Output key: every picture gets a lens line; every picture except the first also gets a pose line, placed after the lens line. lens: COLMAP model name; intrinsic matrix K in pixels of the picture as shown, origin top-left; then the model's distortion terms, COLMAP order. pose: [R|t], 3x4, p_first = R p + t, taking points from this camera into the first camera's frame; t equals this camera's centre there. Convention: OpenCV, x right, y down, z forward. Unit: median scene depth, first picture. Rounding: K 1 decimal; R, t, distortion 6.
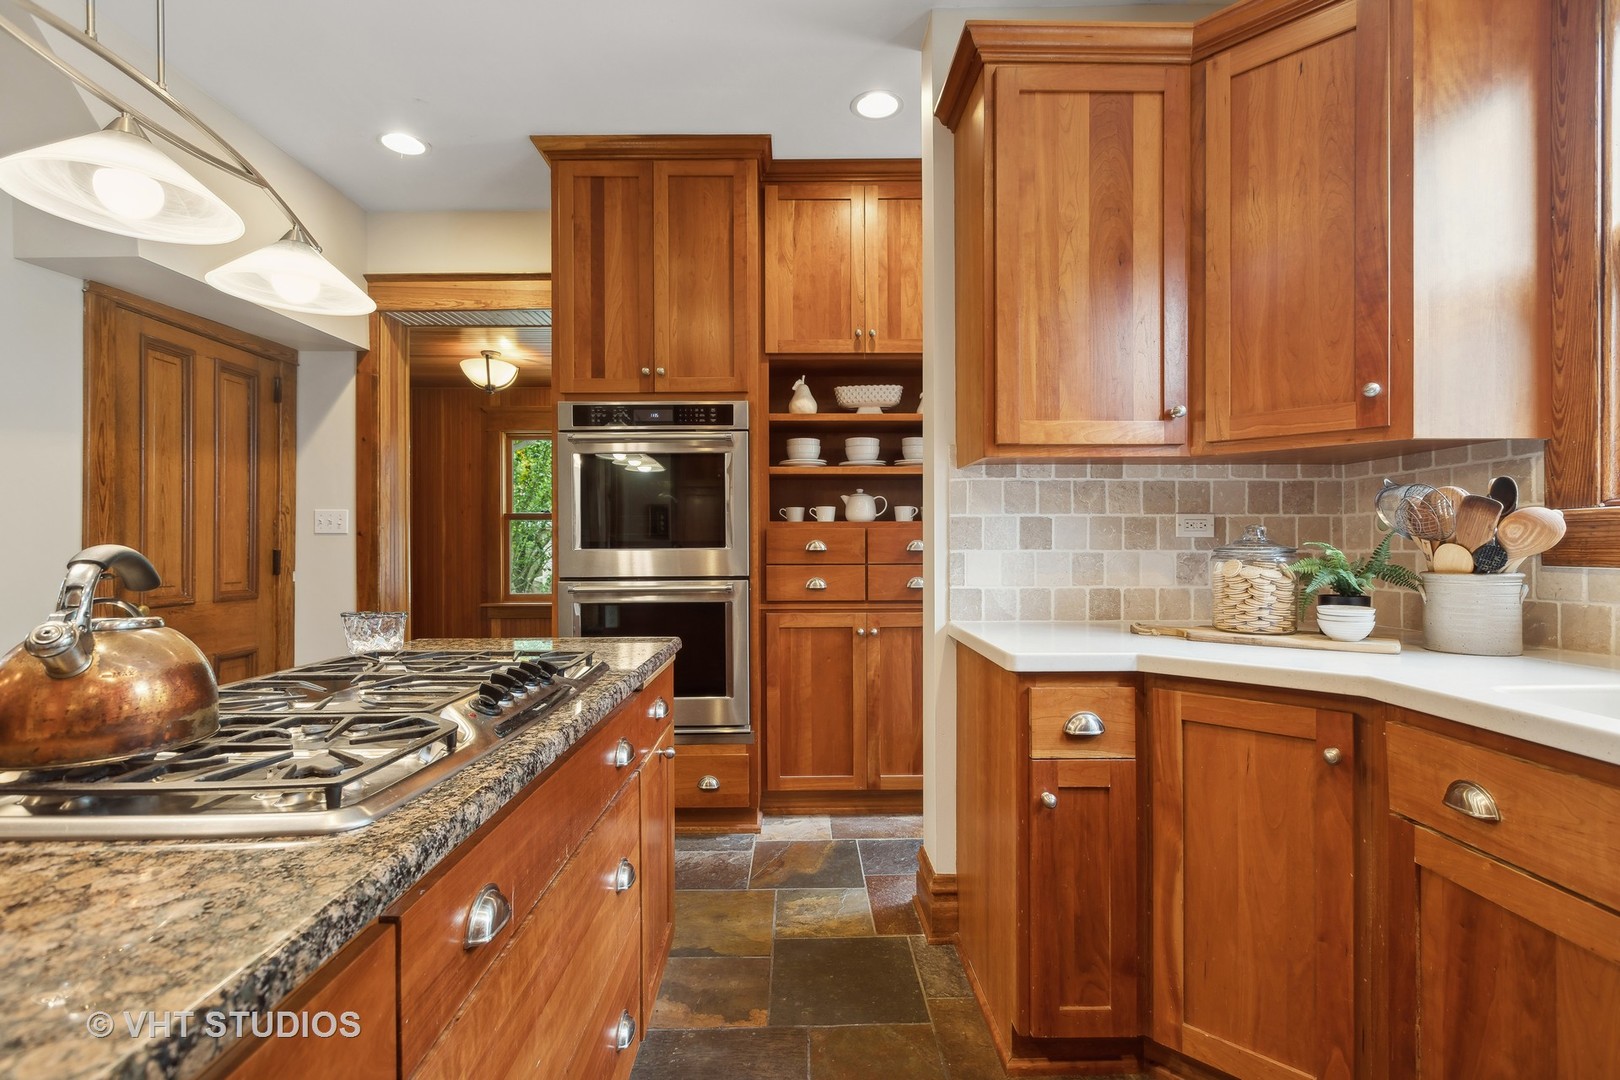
lens RADIAL K [[739.0, 0, 793.3], [0, 739.0, 553.8], [0, 0, 1]] dist [0.003729, -0.001235]
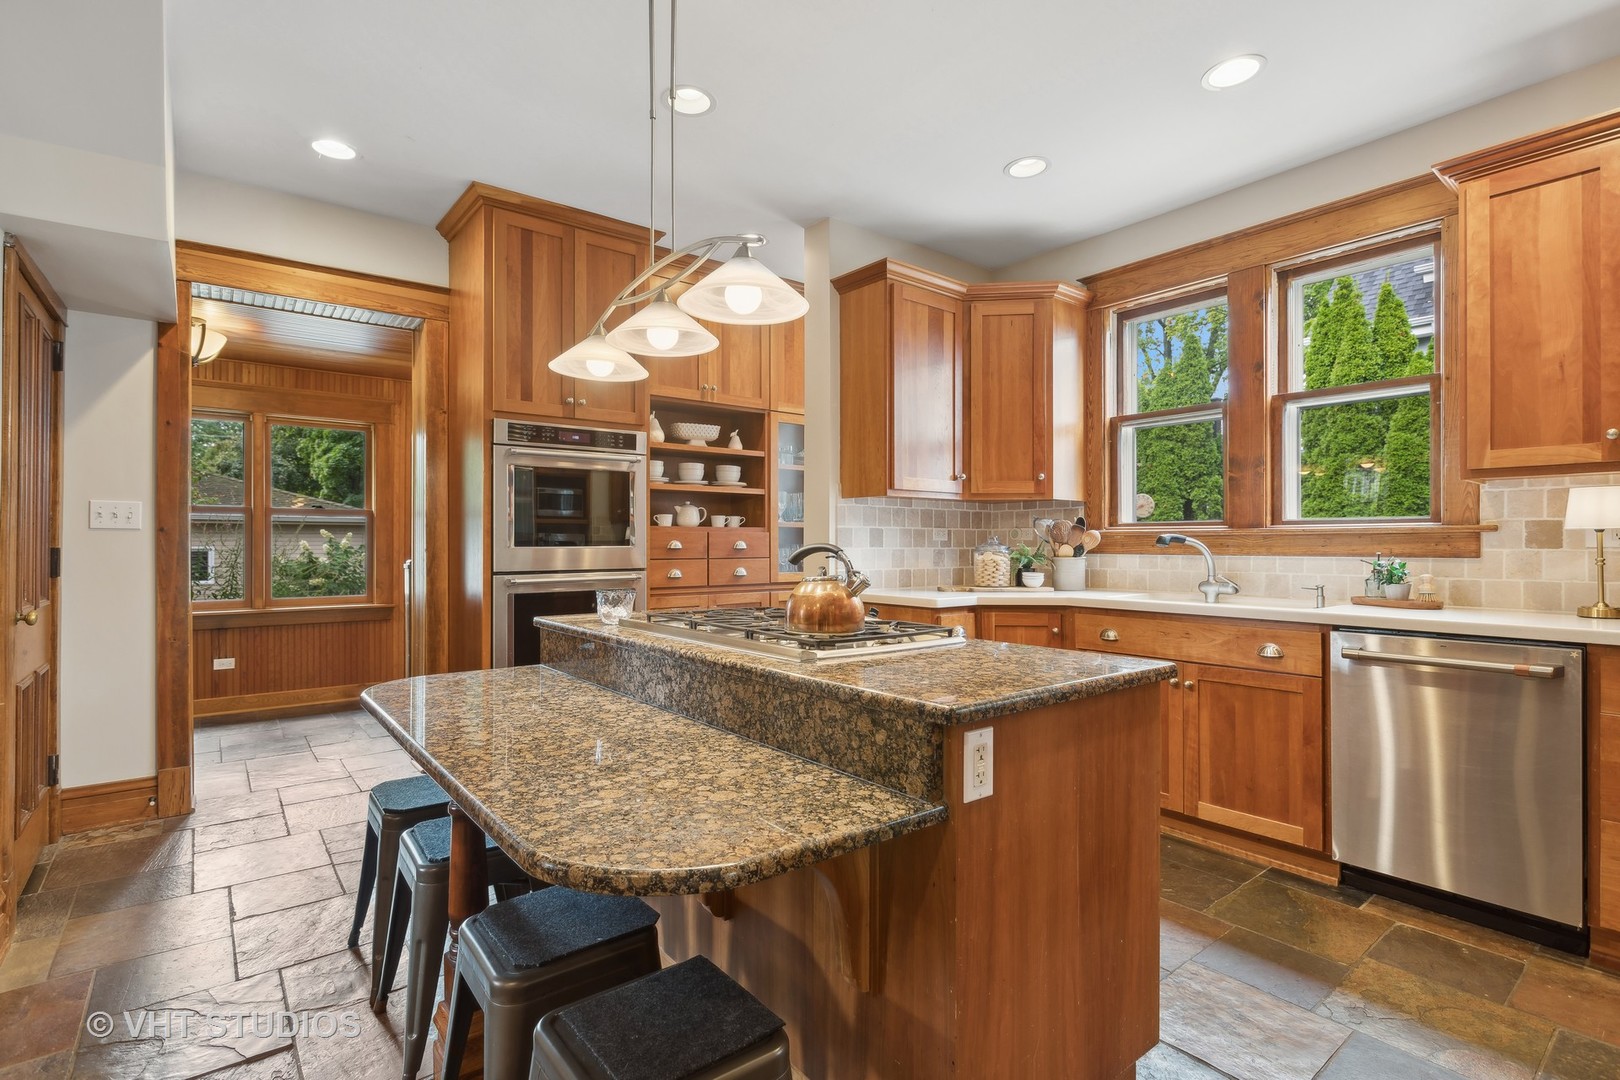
lens RADIAL K [[784.7, 0, 780.5], [0, 784.7, 556.7], [0, 0, 1]] dist [-0.003511, -0.000640]
pose [[0.796721, -0.006379, 0.604314, -0.812956], [0.004947, 0.999980, 0.004034, 0.006523], [-0.604327, -0.000225, 0.796736, -0.269692]]
